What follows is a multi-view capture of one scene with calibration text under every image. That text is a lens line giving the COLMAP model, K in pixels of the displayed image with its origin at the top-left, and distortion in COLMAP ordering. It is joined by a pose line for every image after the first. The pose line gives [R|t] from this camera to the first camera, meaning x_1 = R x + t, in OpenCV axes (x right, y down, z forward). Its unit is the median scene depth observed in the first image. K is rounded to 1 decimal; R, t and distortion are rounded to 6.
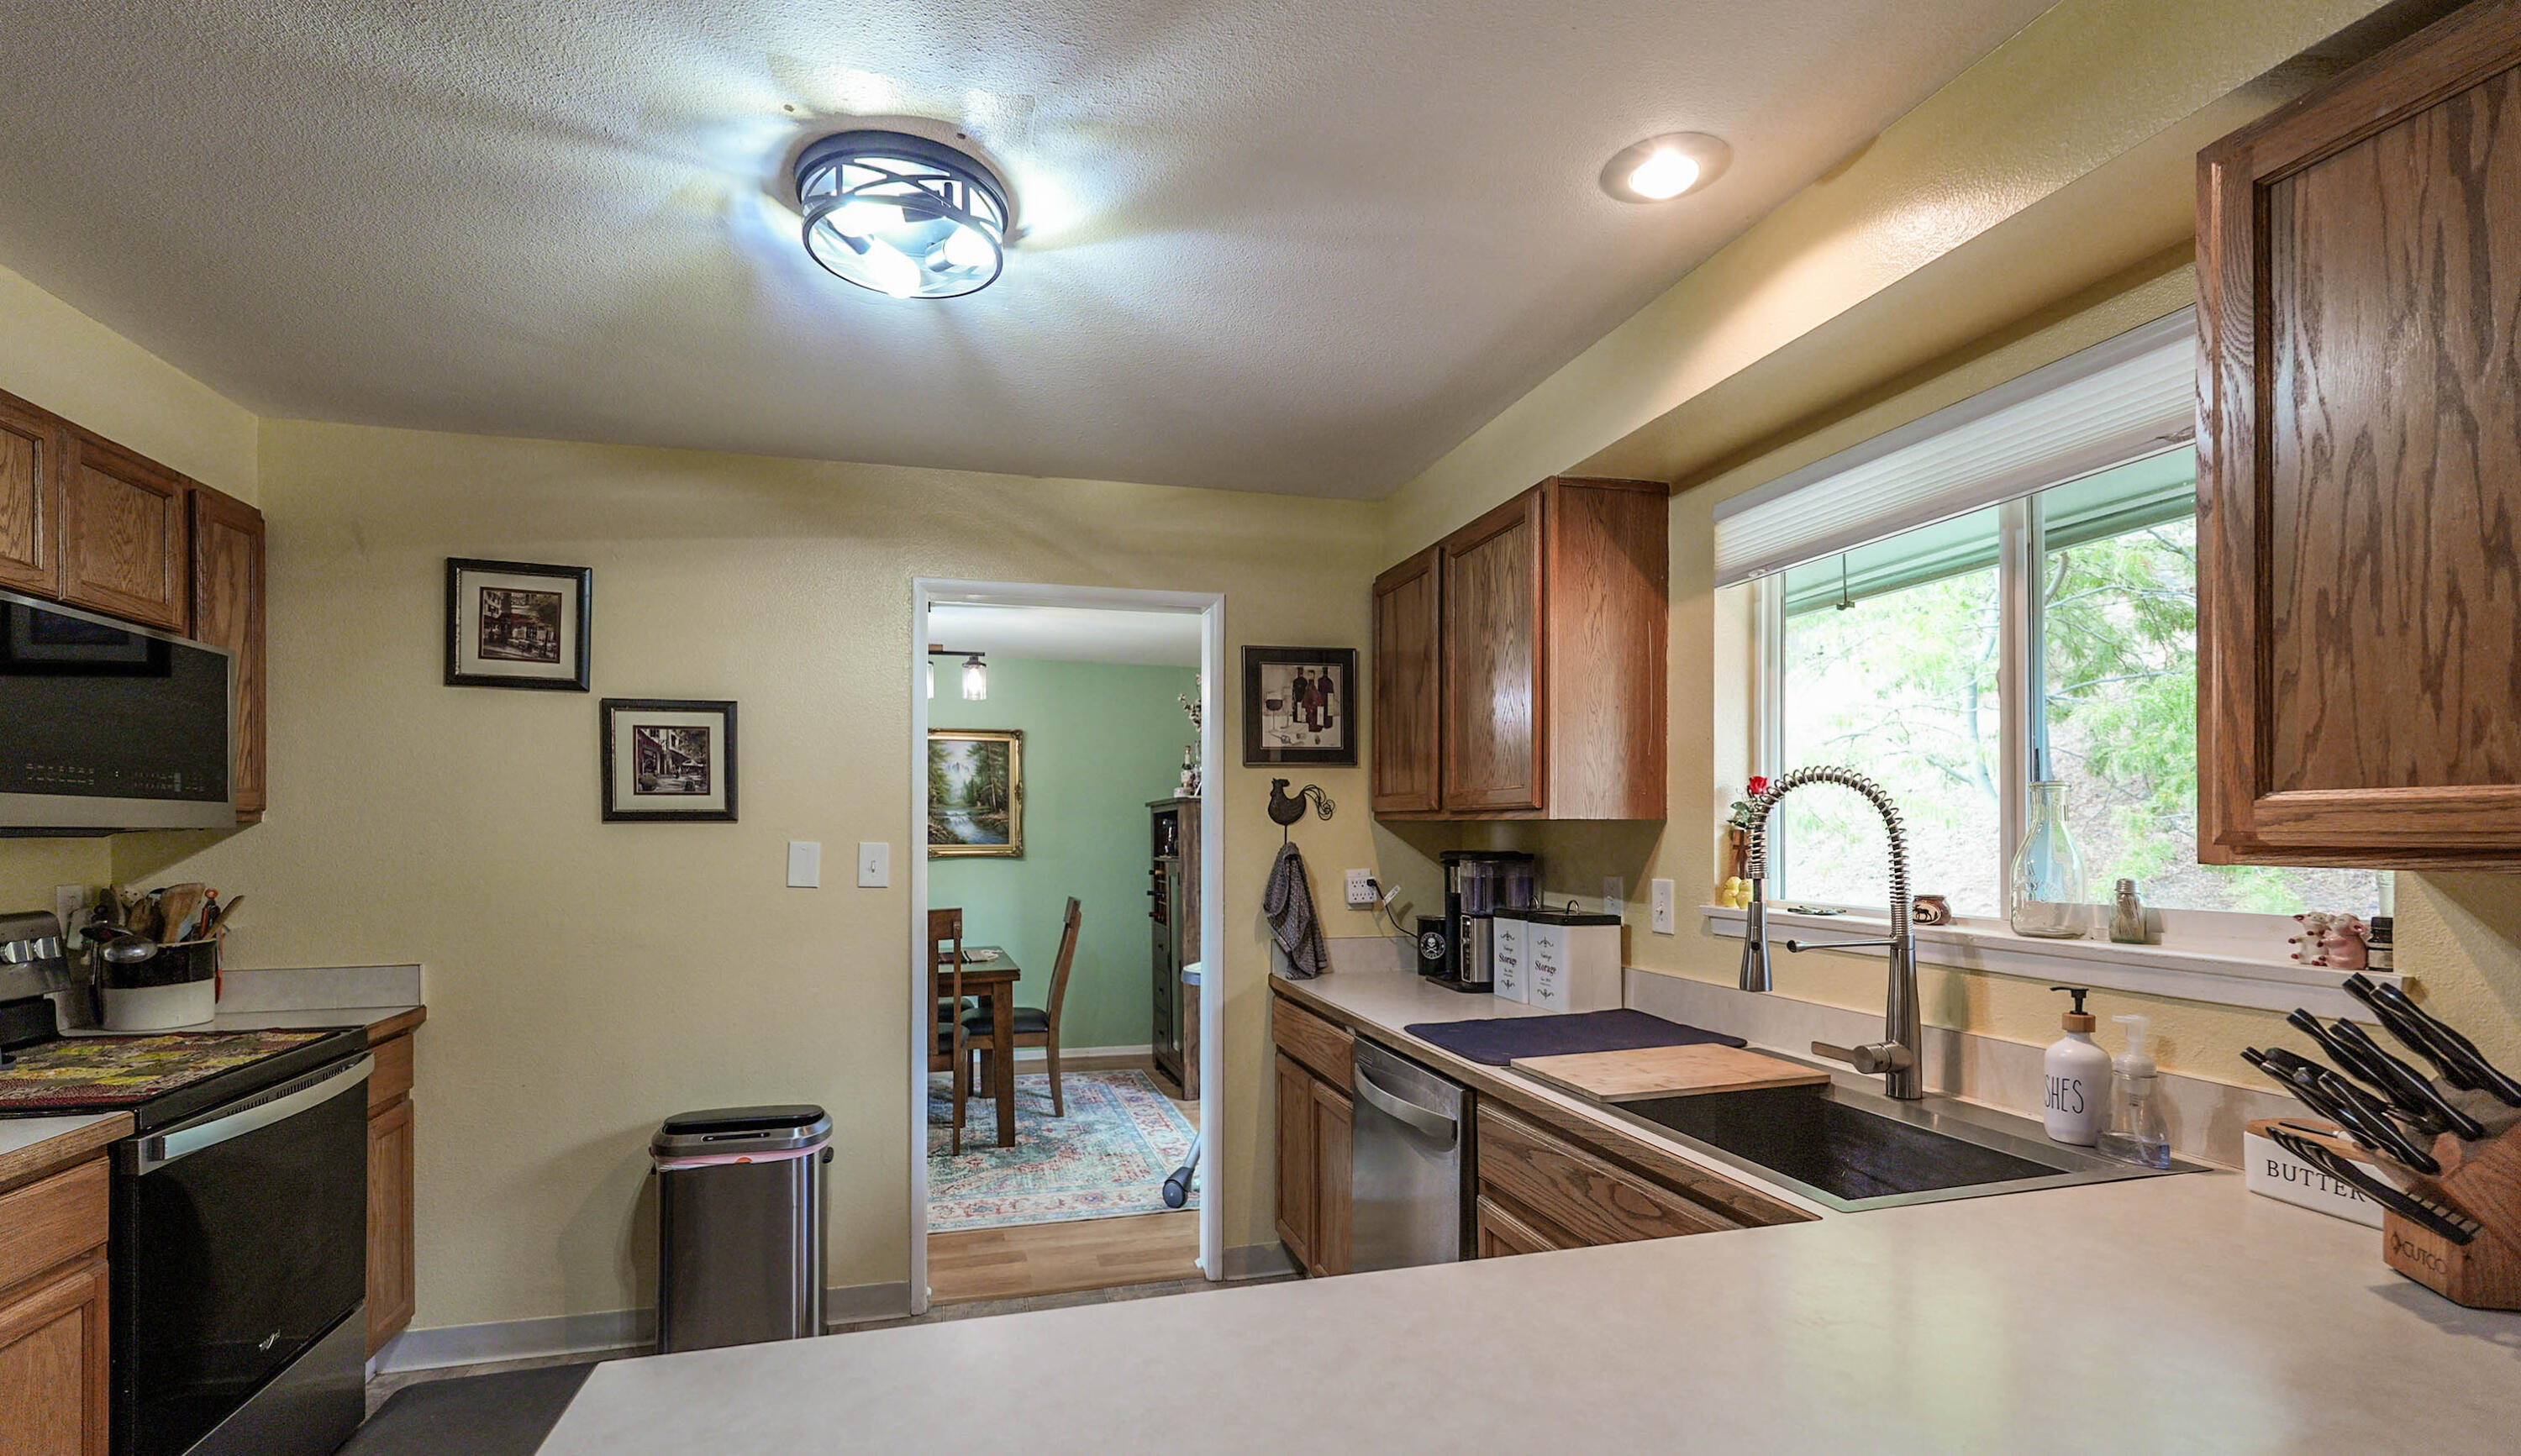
lens RADIAL K [[1120.9, 0, 1259.0], [0, 1120.9, 830.7], [0, 0, 1]] dist [-0.001601, -0.000053]
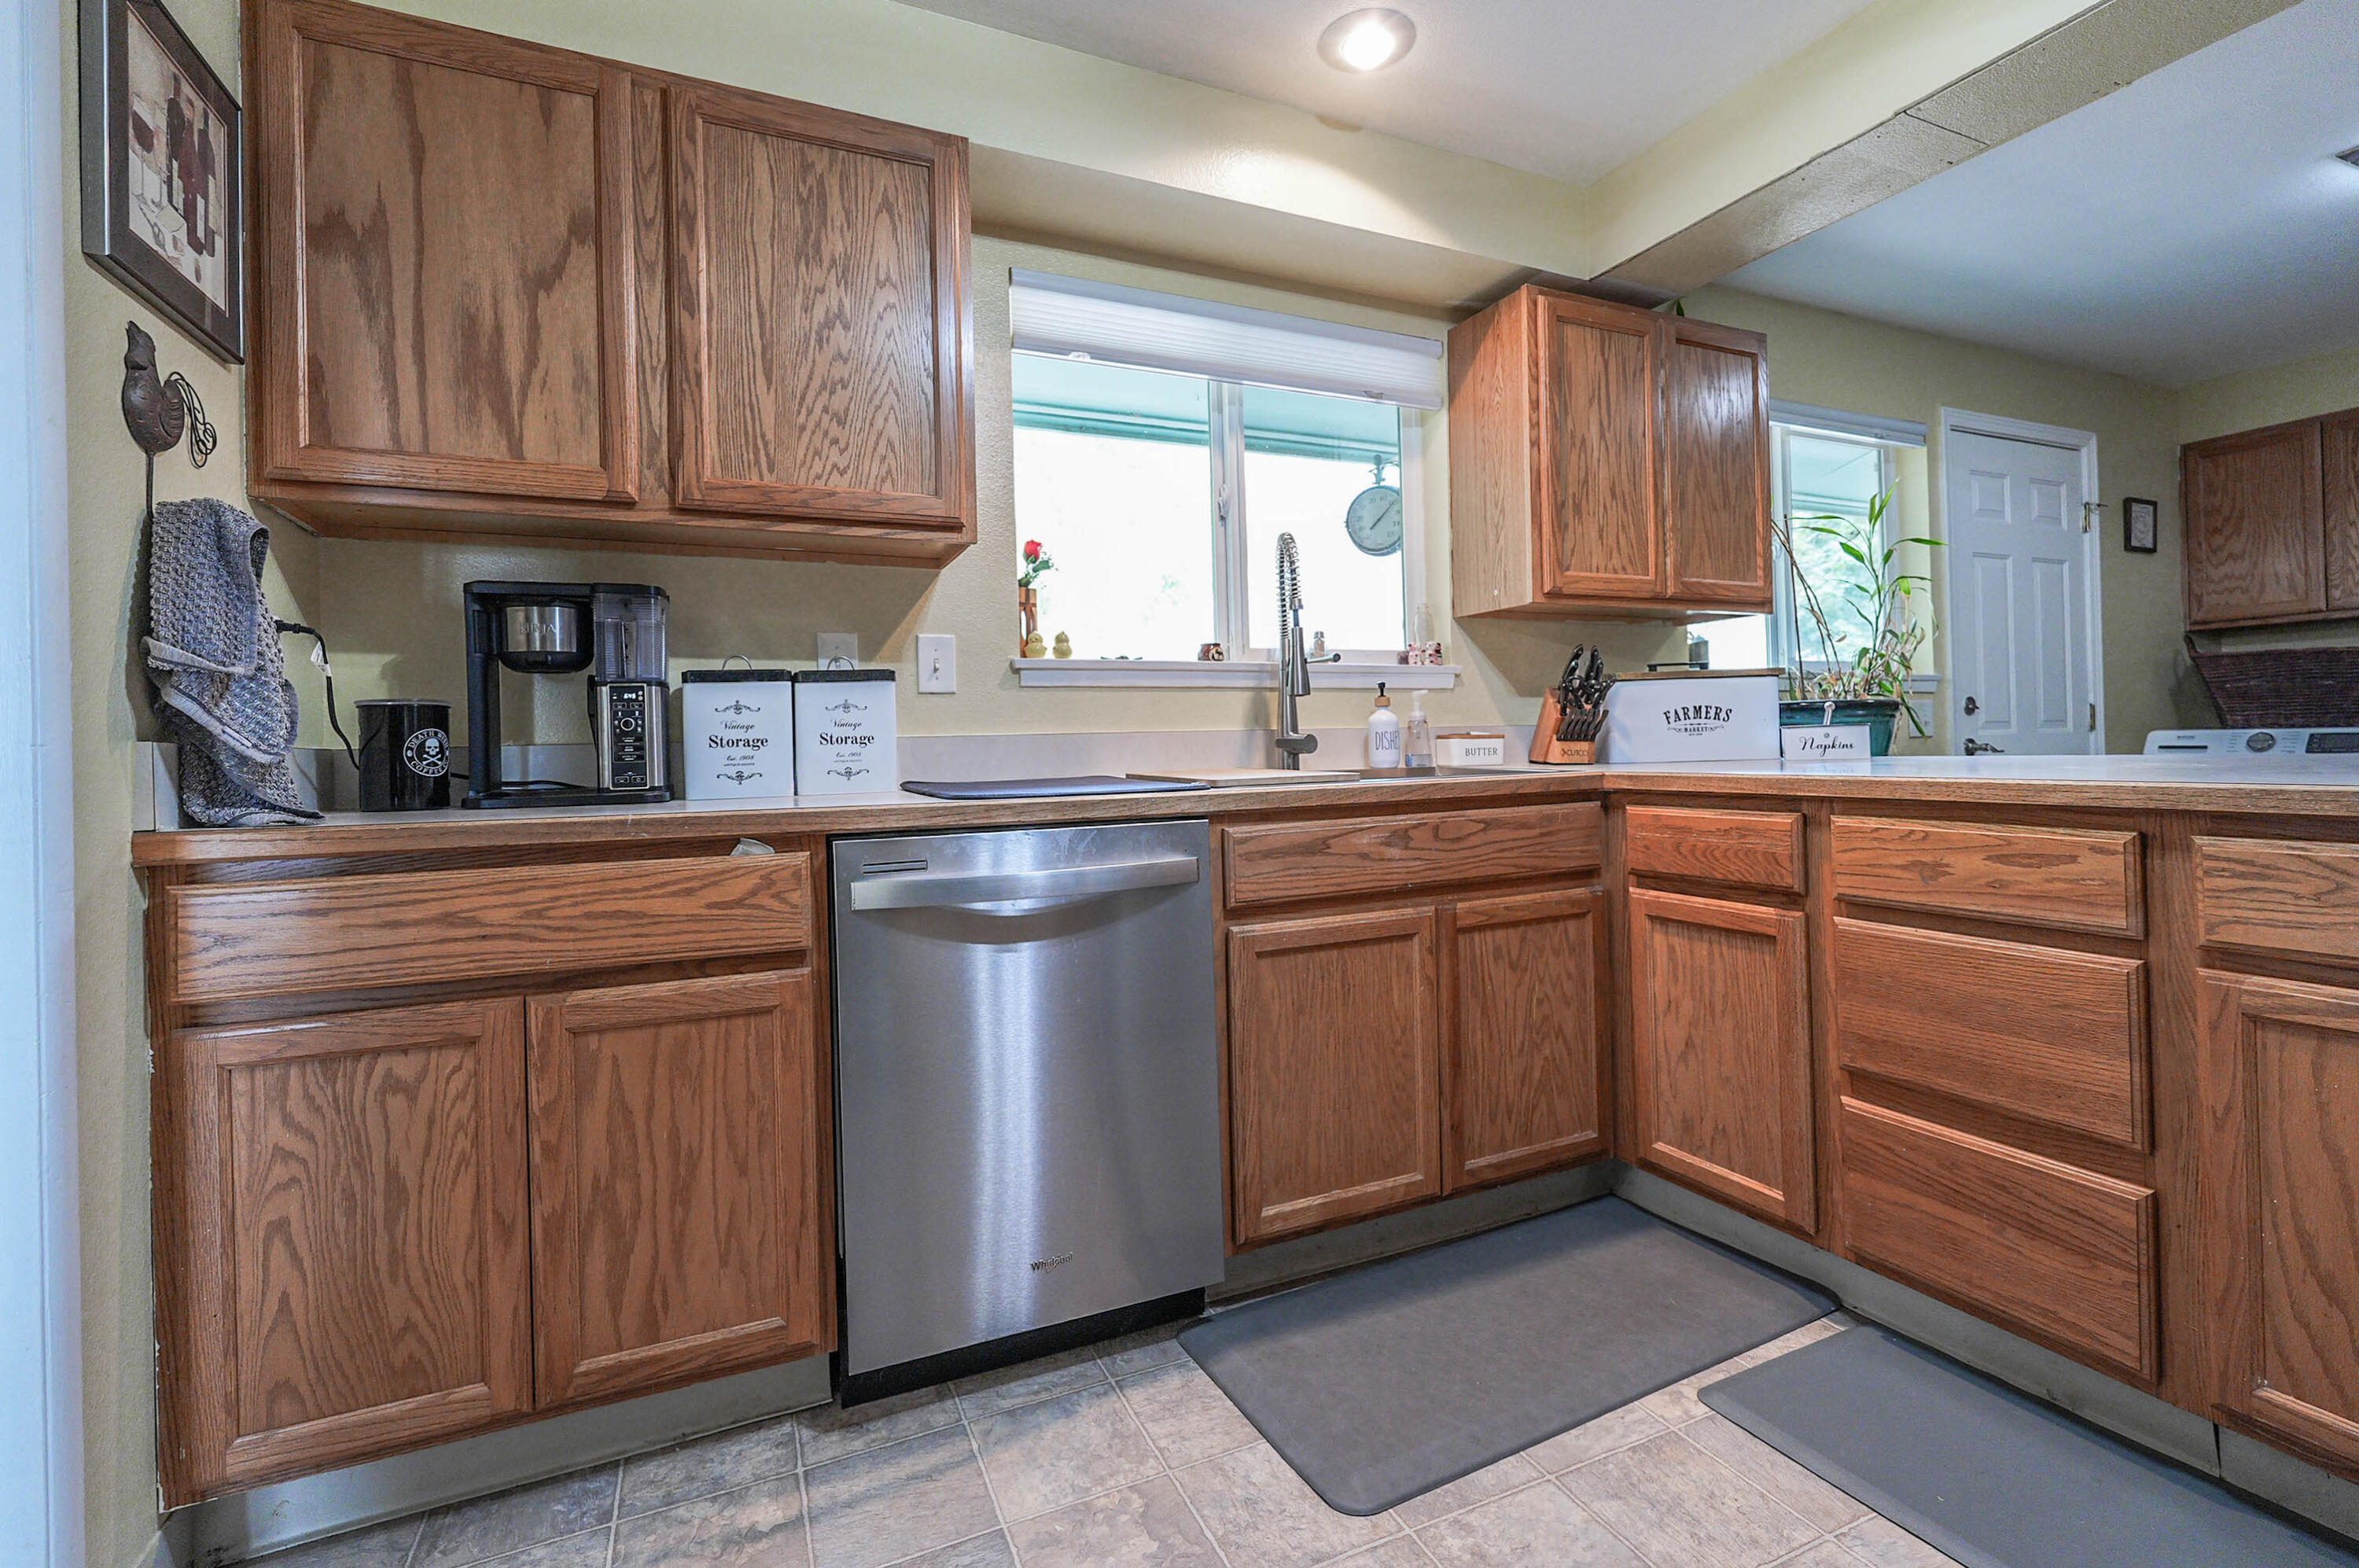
lens RADIAL K [[1046.9, 0, 1178.3], [0, 1046.9, 745.1], [0, 0, 1]] dist [0.000659, 0.000249]
pose [[-0.152586, 0.009502, 0.988244, -0.500445], [0.024539, 0.999682, -0.005823, 0.139230], [-0.987985, 0.023362, -0.152771, 0.906809]]
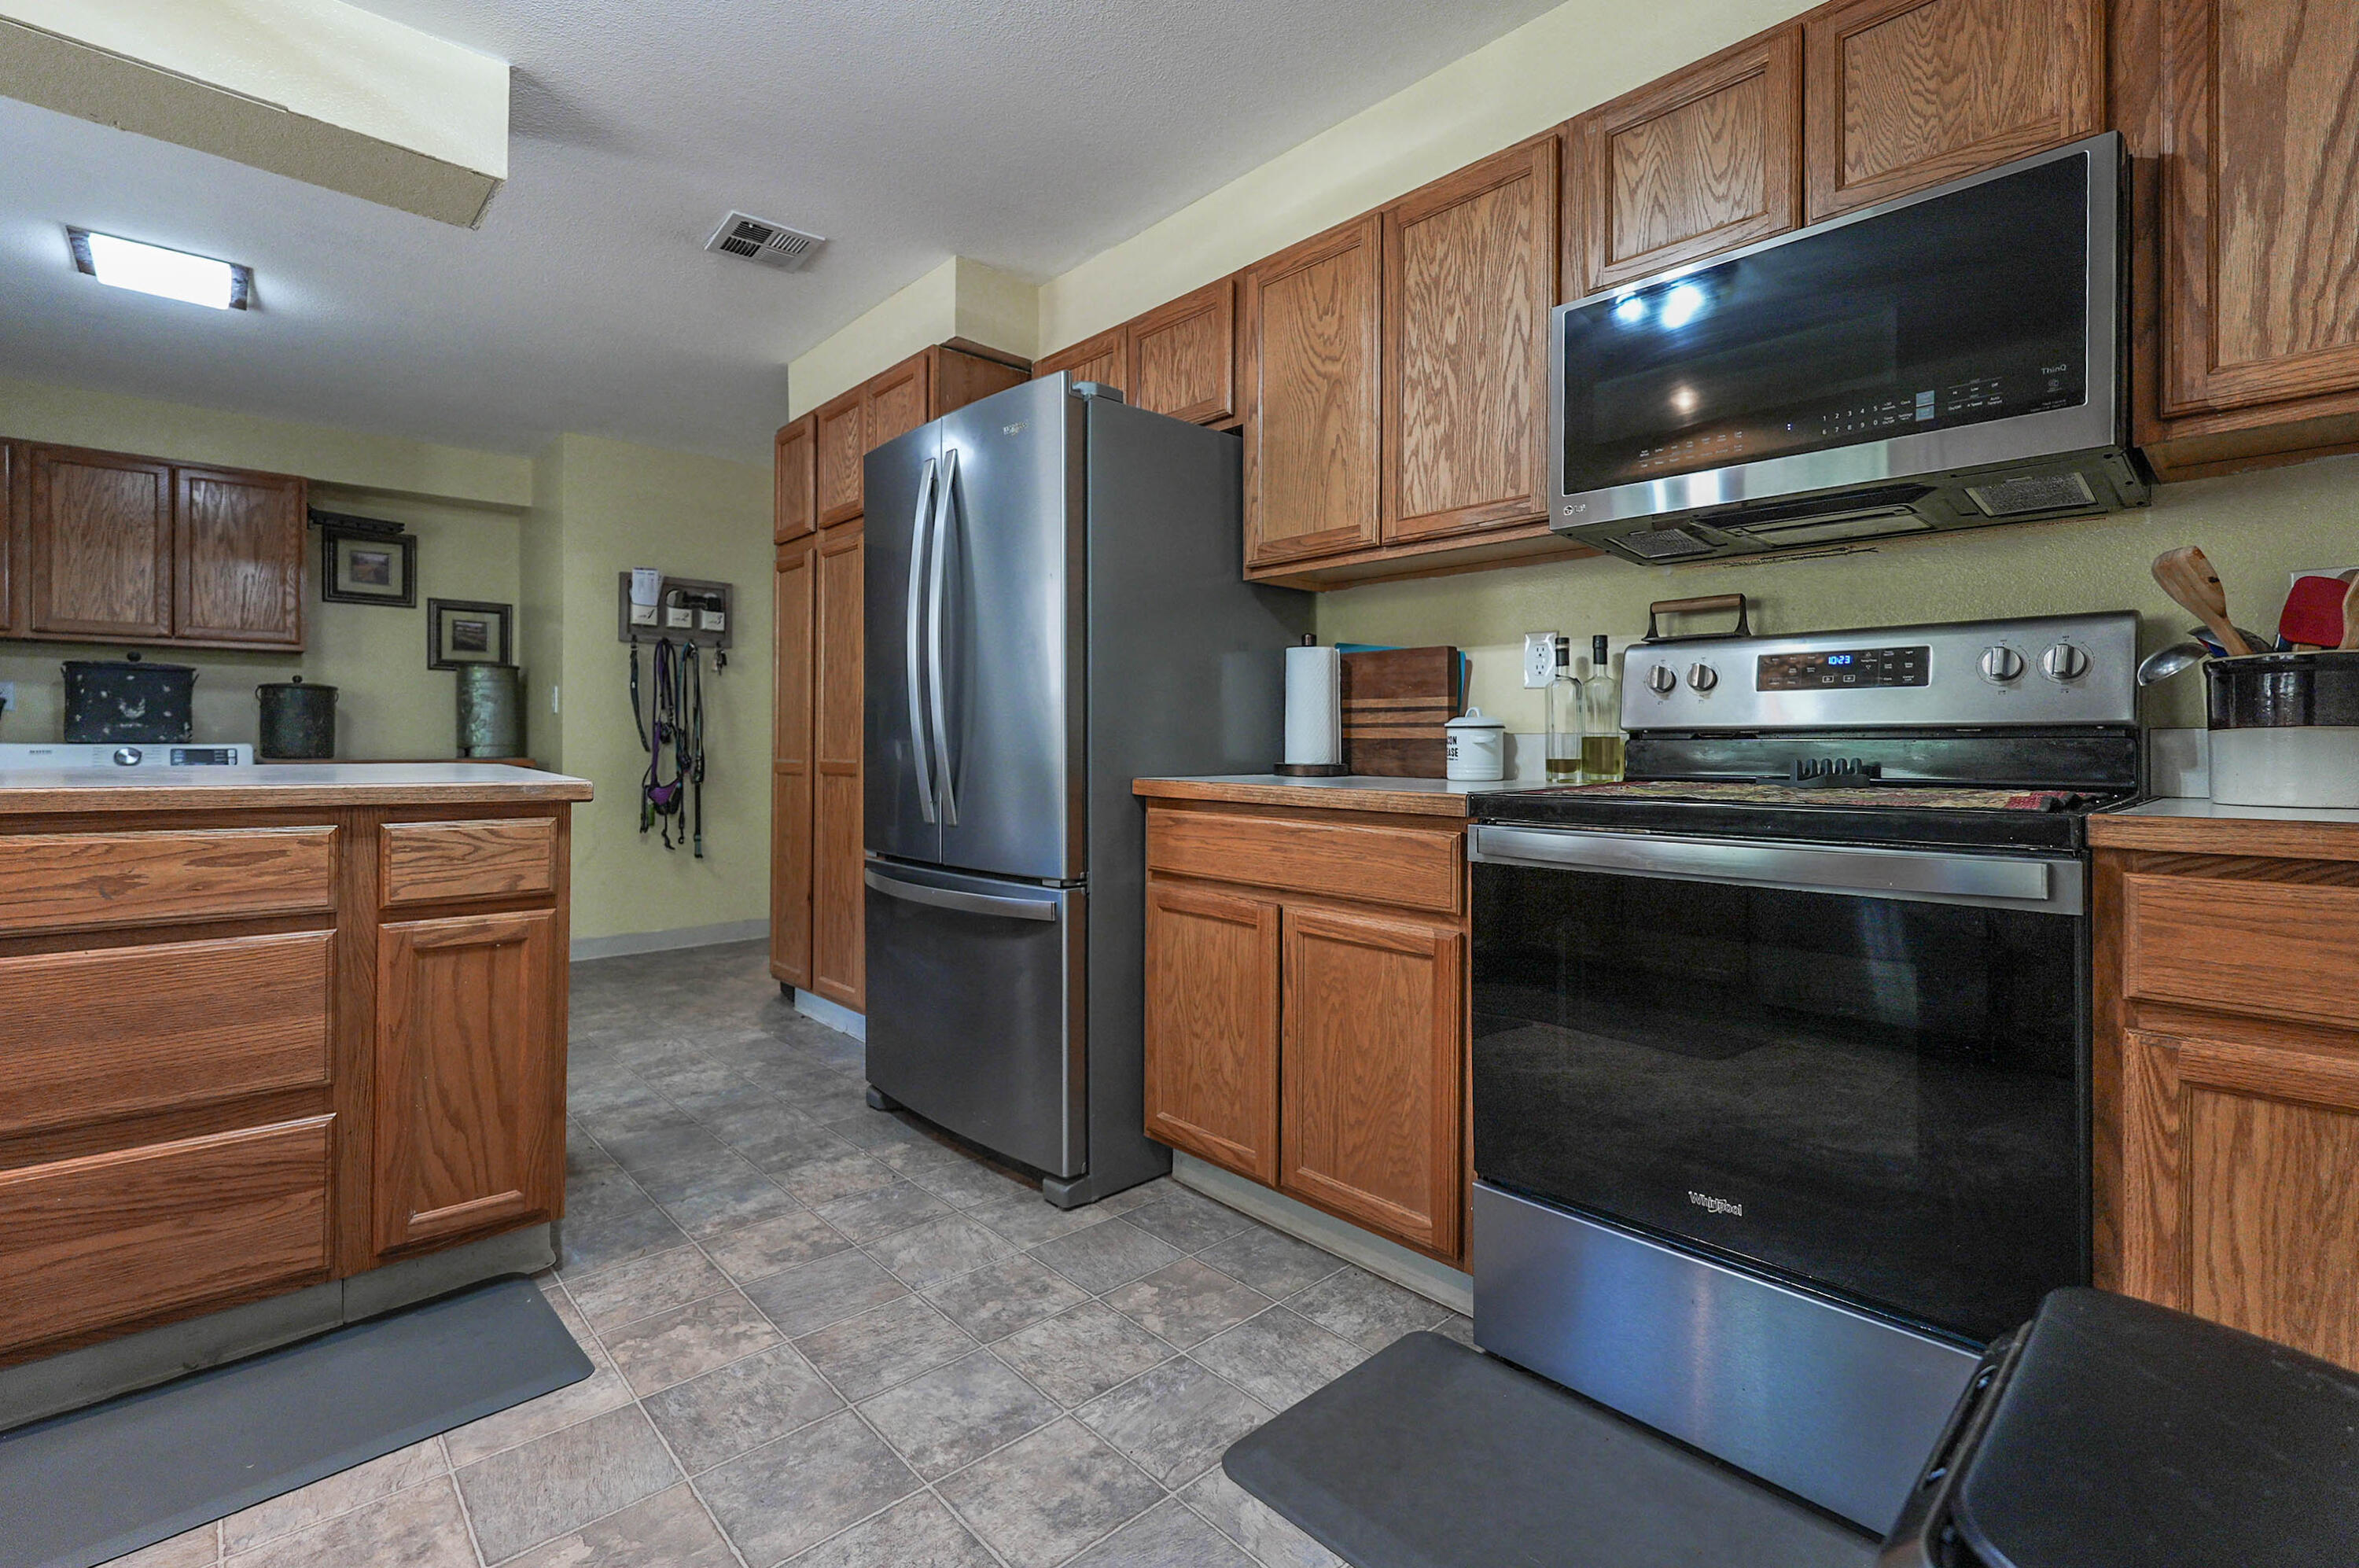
lens RADIAL K [[1046.9, 0, 1178.3], [0, 1046.9, 745.1], [0, 0, 1]] dist [0.000659, 0.000249]
pose [[-0.888006, -0.002190, -0.459826, -0.233341], [-0.003210, 0.999994, 0.001437, 0.139253], [0.459820, 0.002752, -0.888008, 1.158707]]
